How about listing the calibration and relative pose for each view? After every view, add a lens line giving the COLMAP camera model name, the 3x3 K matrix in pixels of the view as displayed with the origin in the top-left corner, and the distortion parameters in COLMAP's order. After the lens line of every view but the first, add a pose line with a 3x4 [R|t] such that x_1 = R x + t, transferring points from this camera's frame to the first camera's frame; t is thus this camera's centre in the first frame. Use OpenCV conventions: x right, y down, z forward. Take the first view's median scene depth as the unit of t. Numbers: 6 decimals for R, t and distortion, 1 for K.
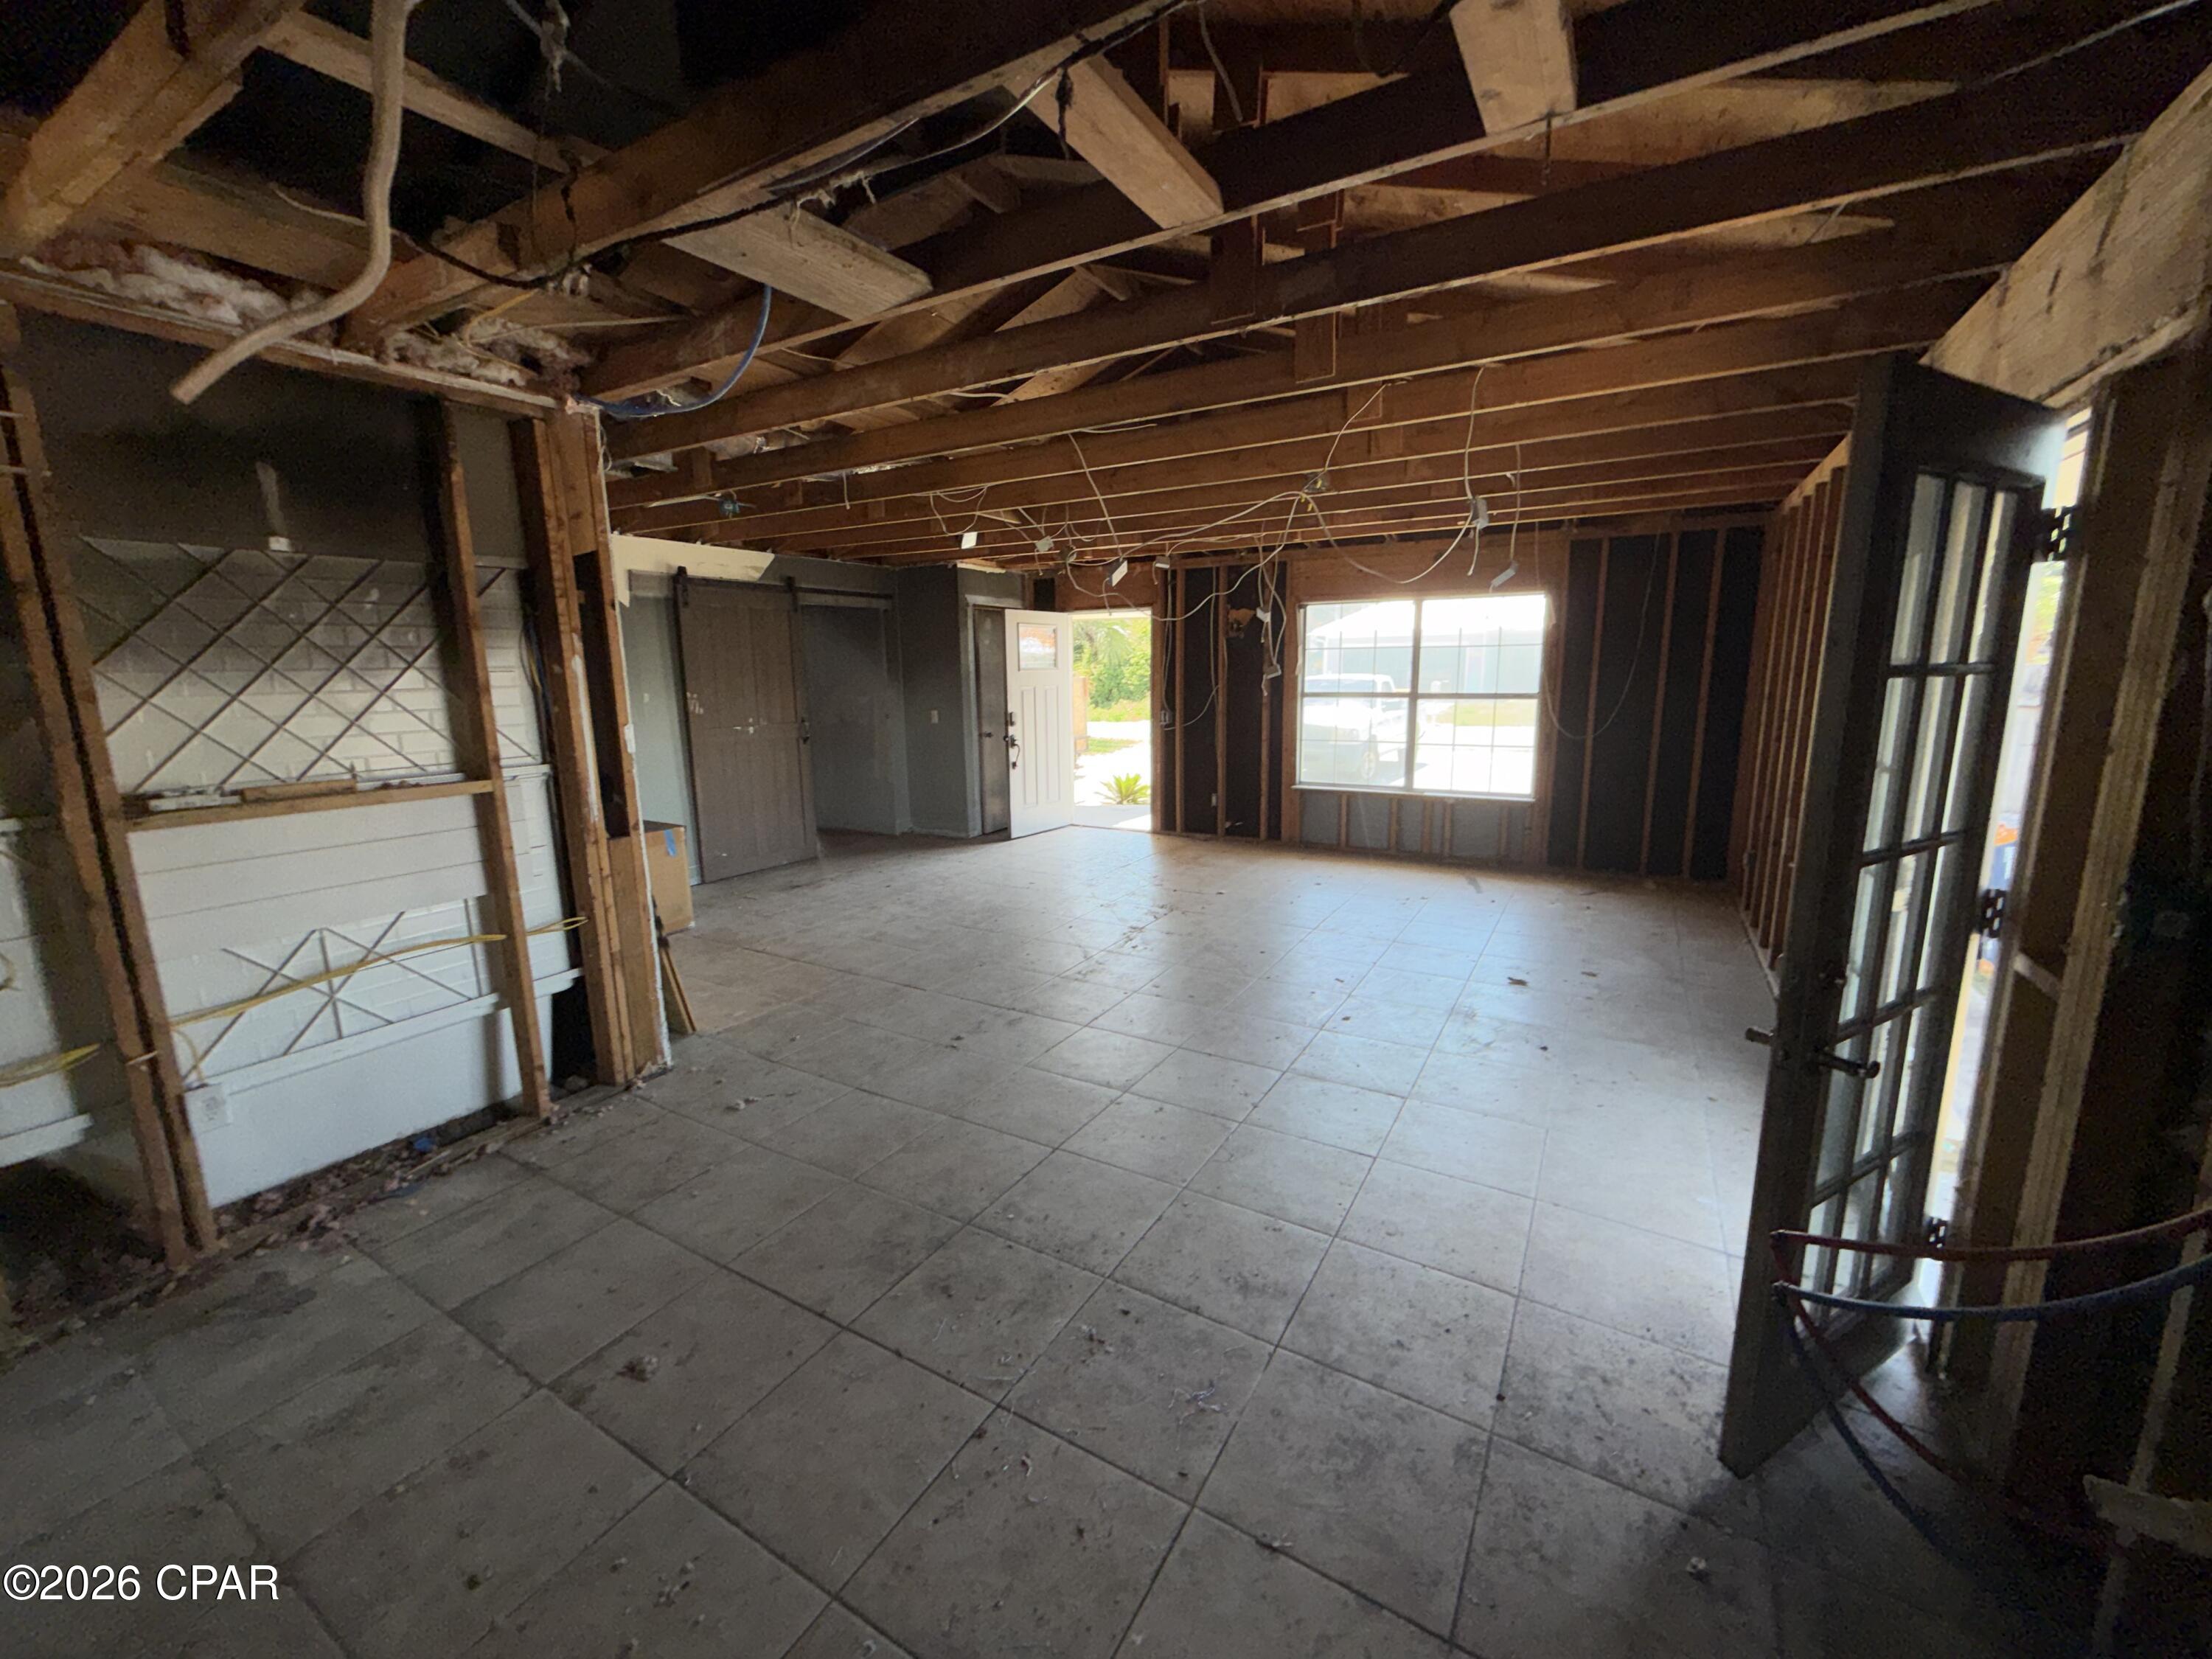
lens RADIAL K [[863.3, 0, 1131.3], [0, 863.3, 824.0], [0, 0, 1]] dist [0.001541, -0.000014]
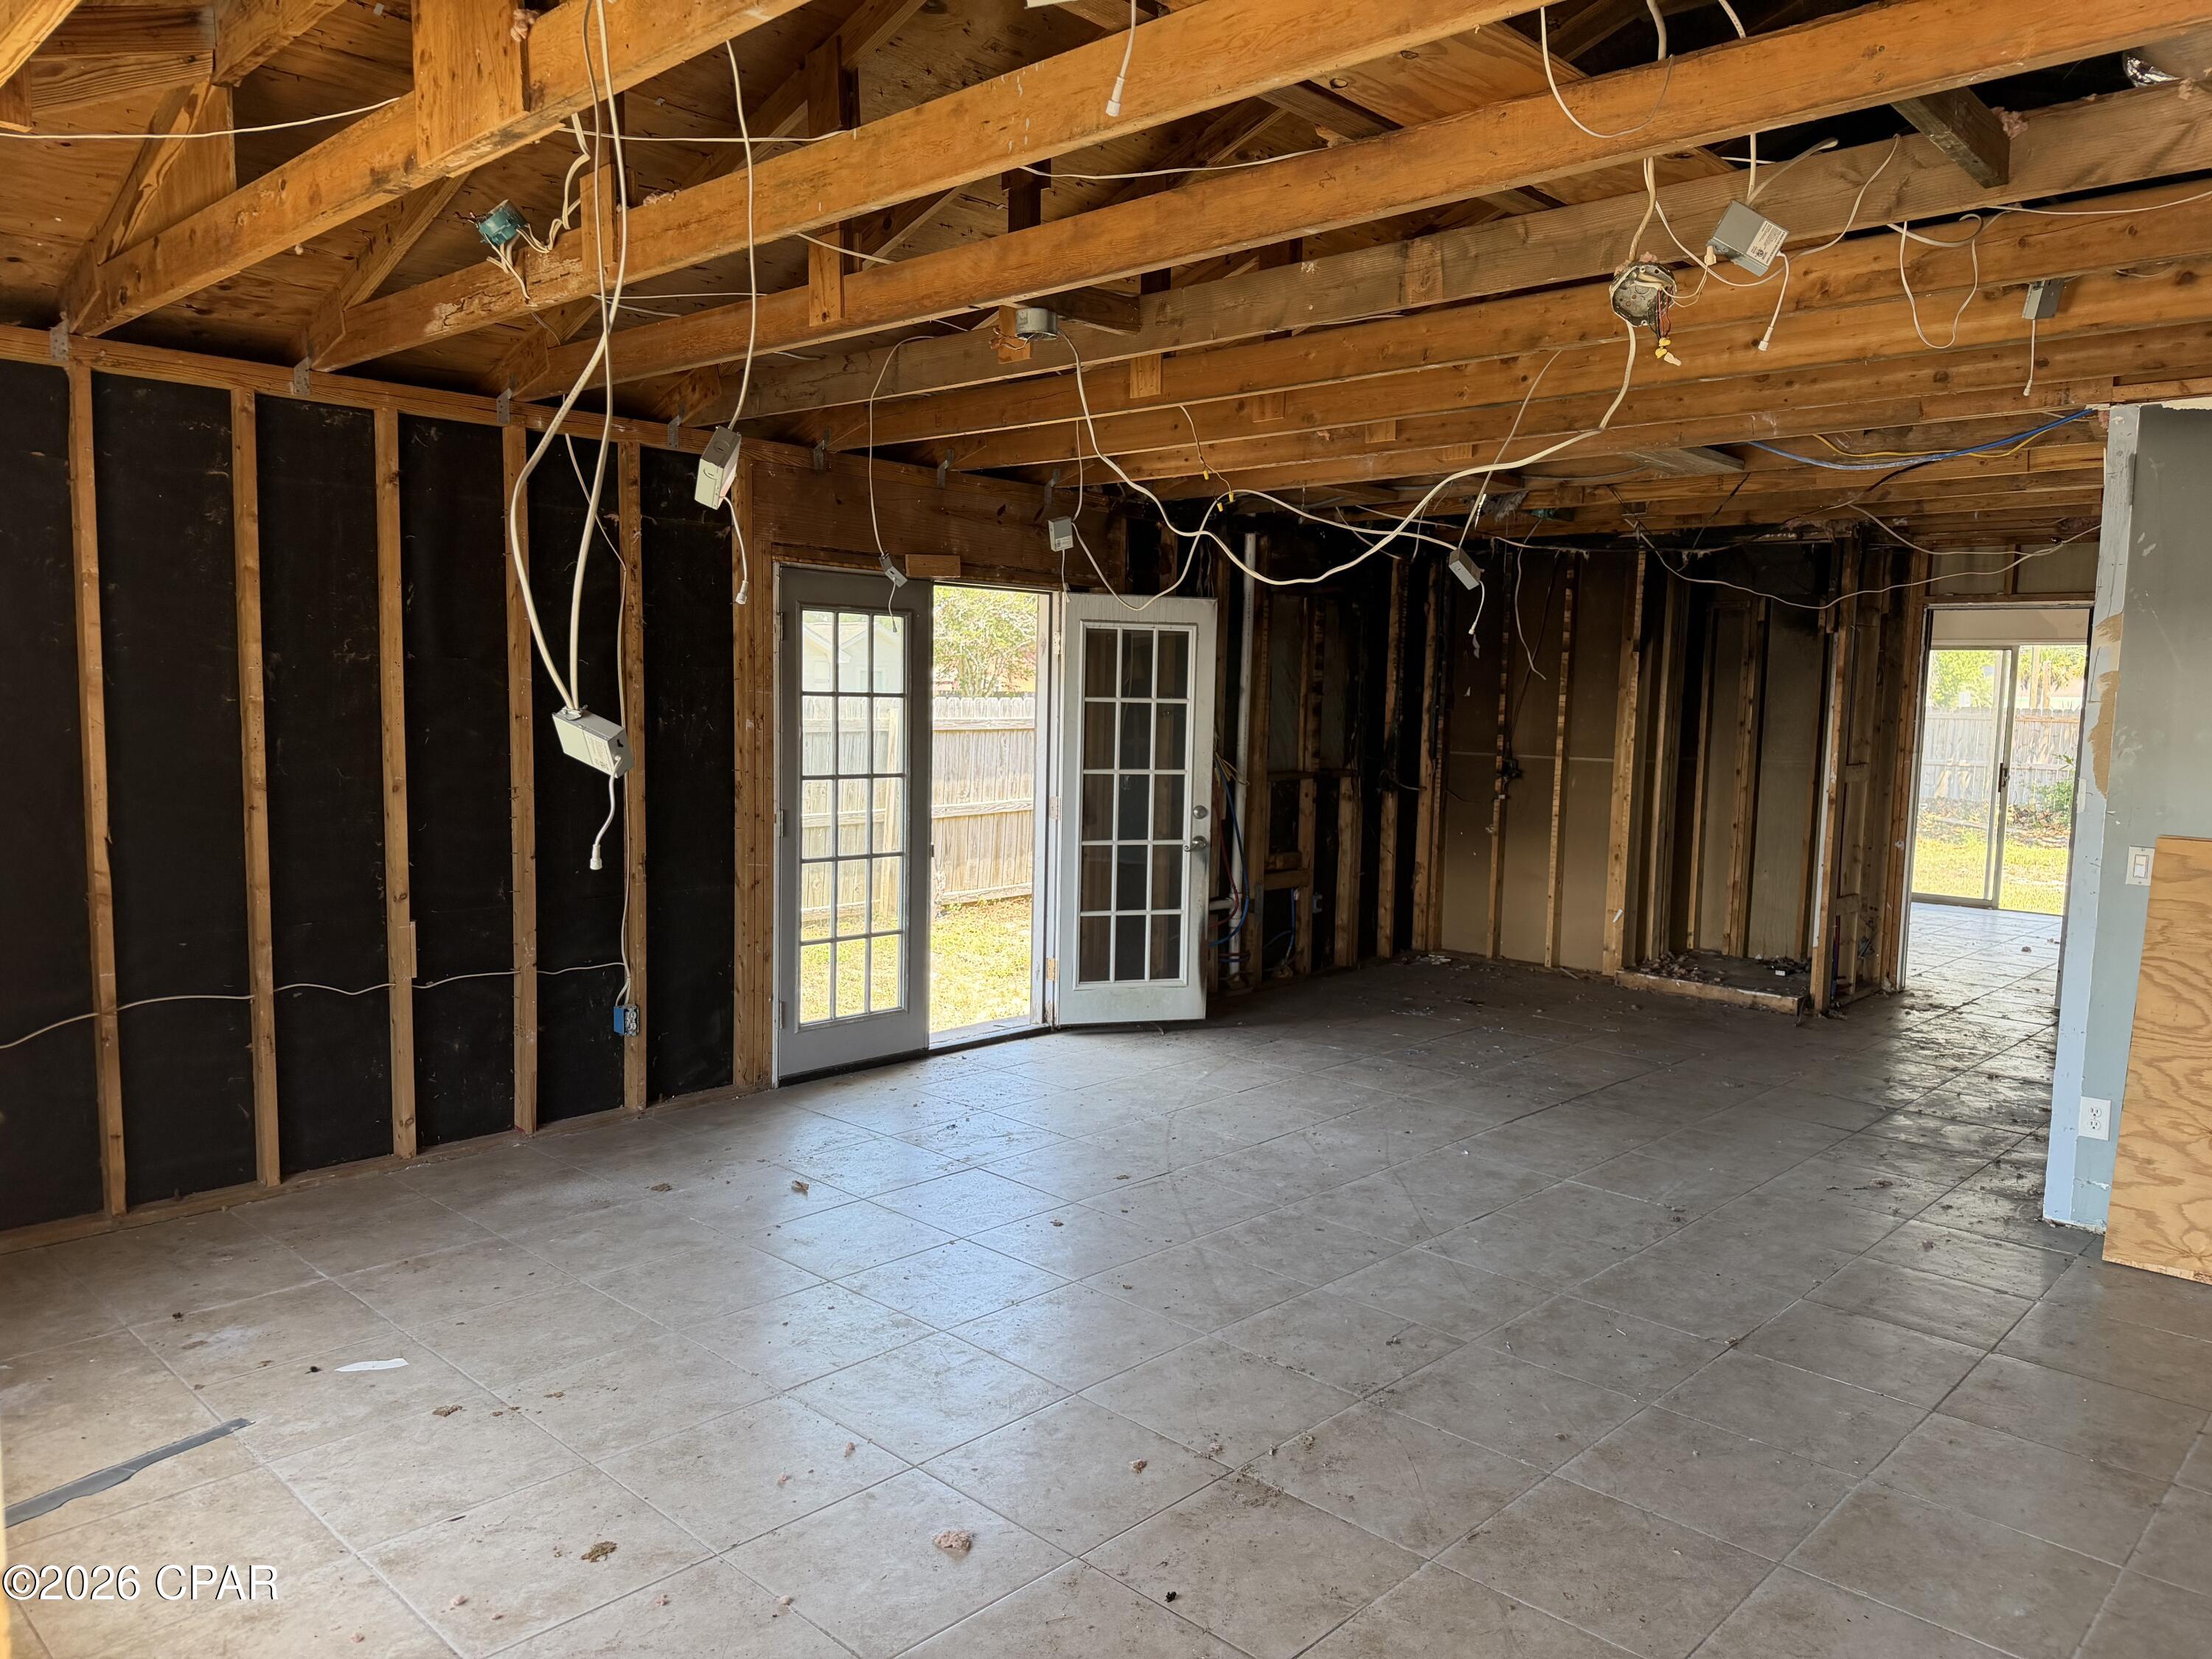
lens RADIAL K [[1498.9, 0, 1106.0], [0, 1498.9, 829.5], [0, 0, 1]] dist [-0.045727, -0.004521]
pose [[-0.964153, -0.030432, 0.263597, -0.085751], [0.039559, 0.965815, 0.256196, -0.578425], [-0.262383, 0.257440, -0.929989, 3.196243]]
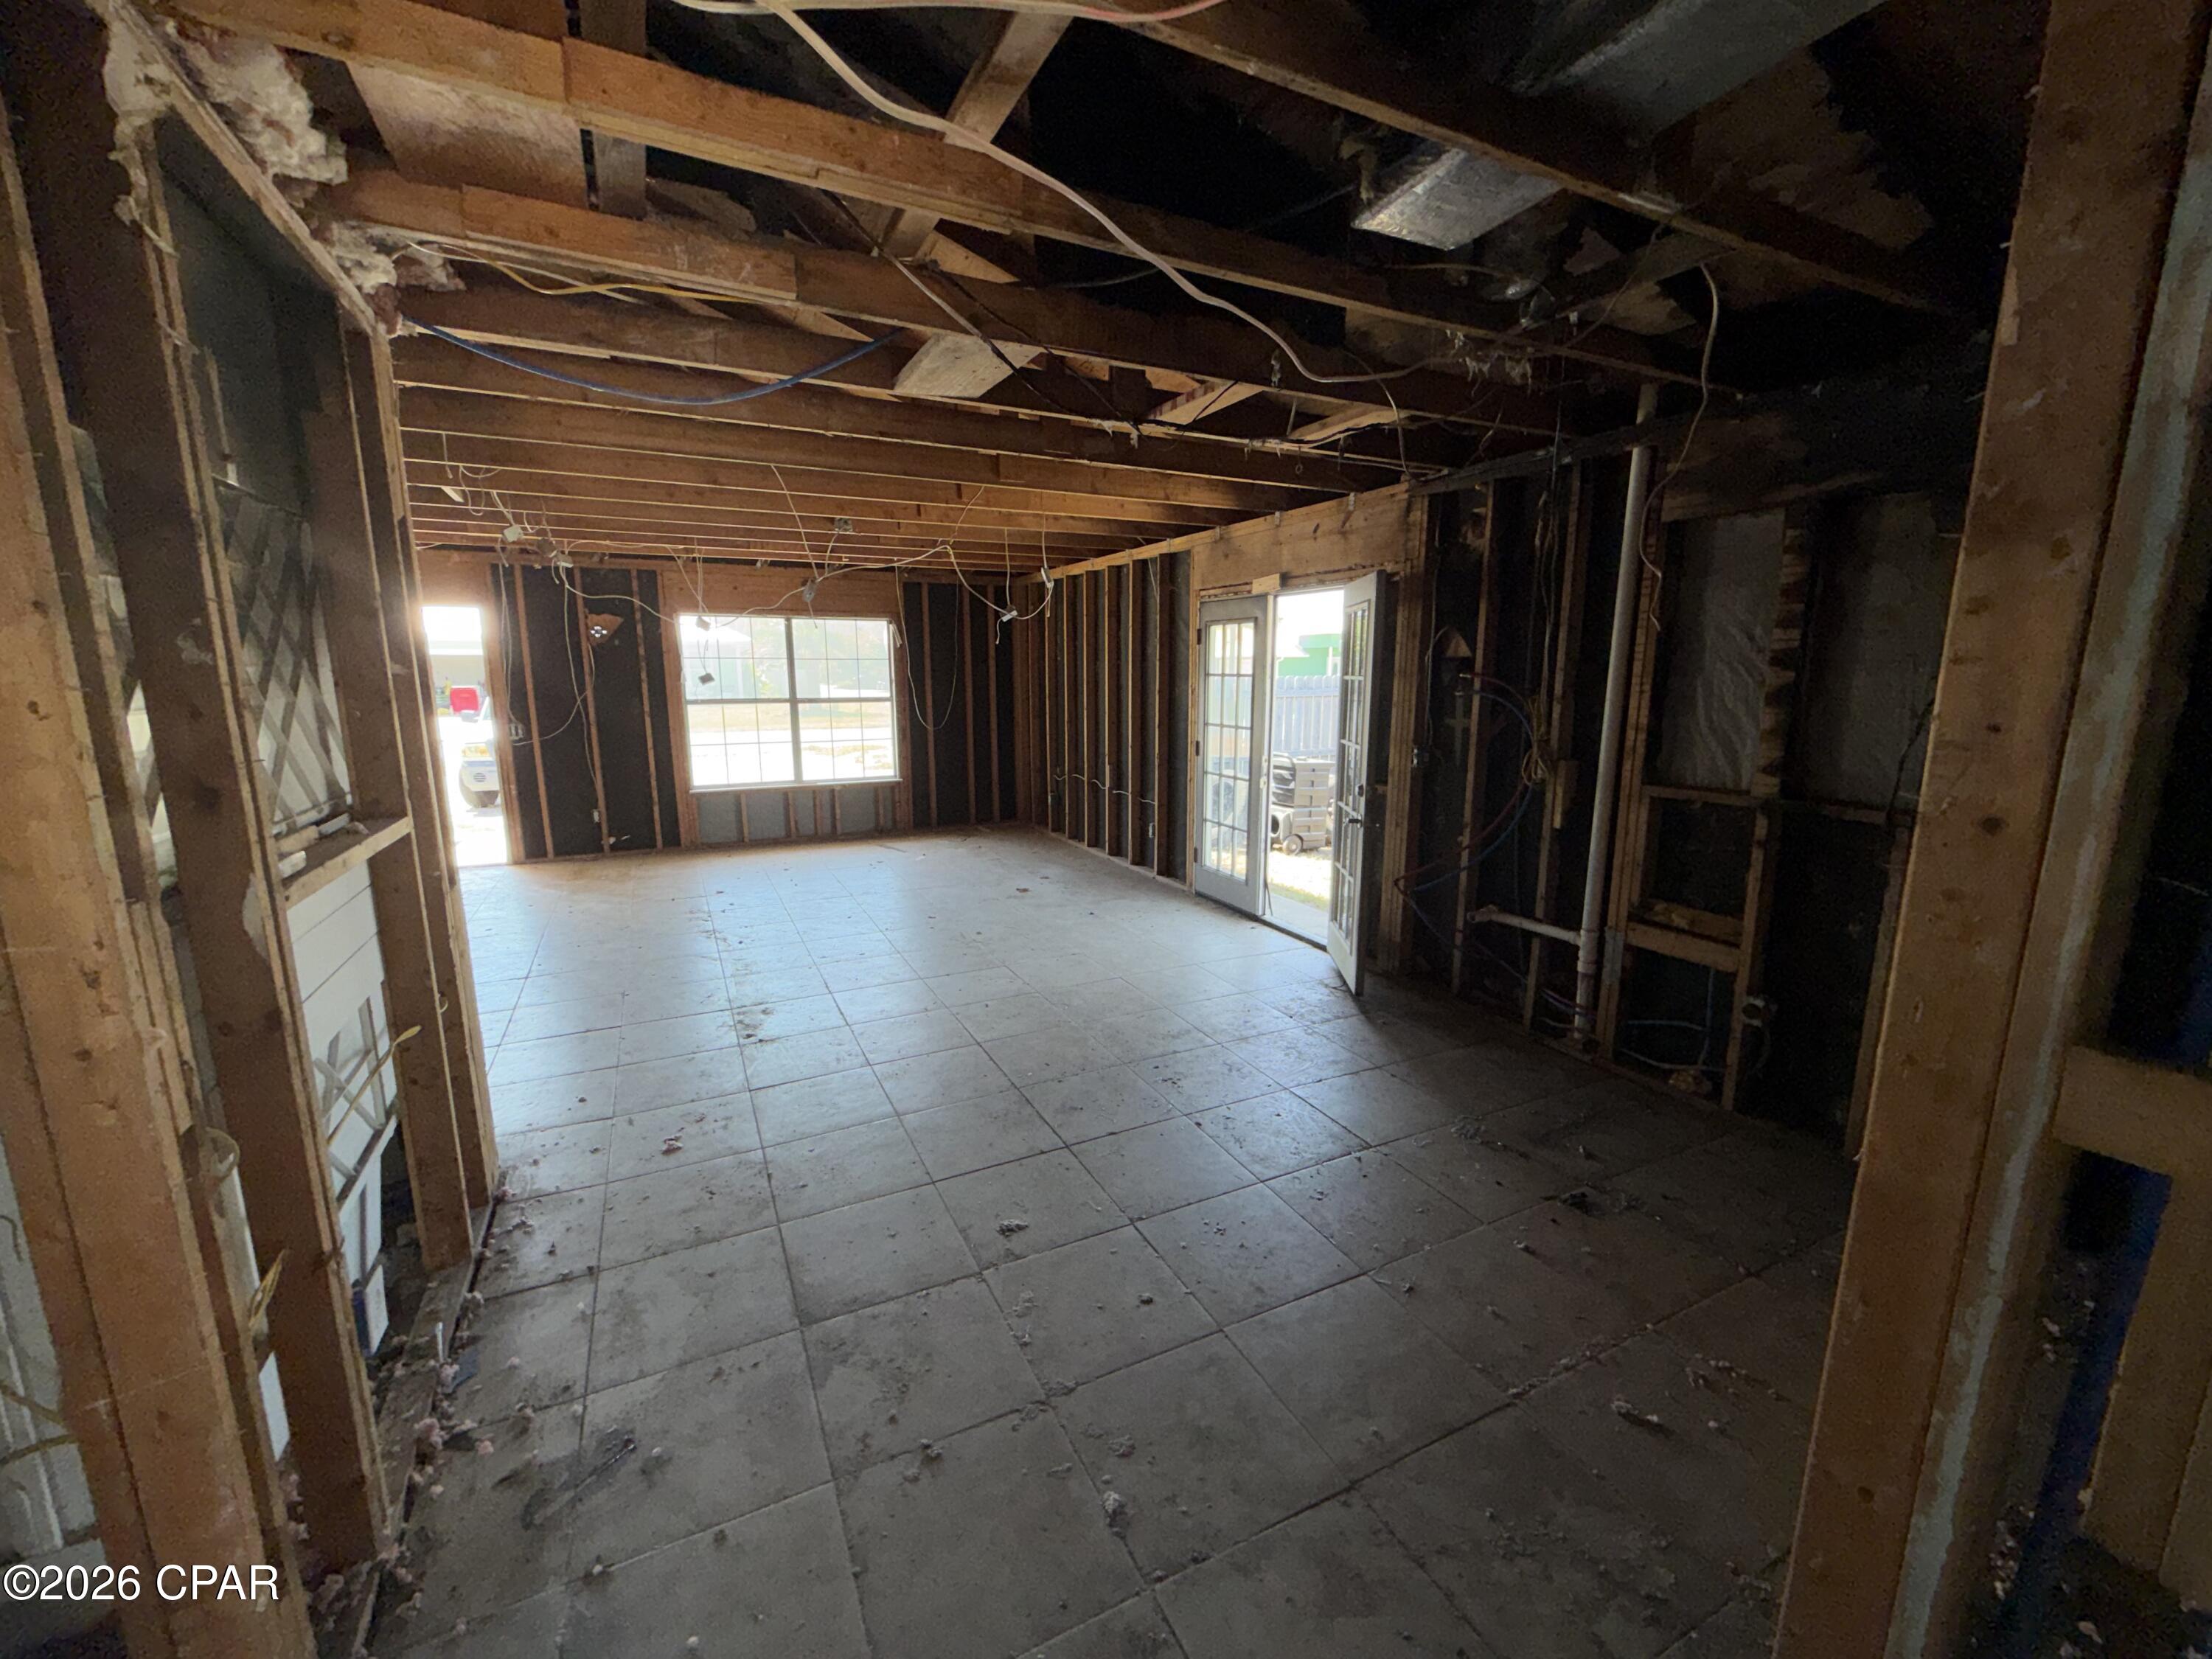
lens RADIAL K [[854.5, 0, 1075.4], [0, 854.5, 824.2], [0, 0, 1]] dist [0.000161, -0.000006]
pose [[0.569820, -0.131888, 0.811117, -1.118688], [0.140796, 0.988111, 0.061756, -0.009260], [-0.809618, 0.079012, 0.581614, 0.121098]]
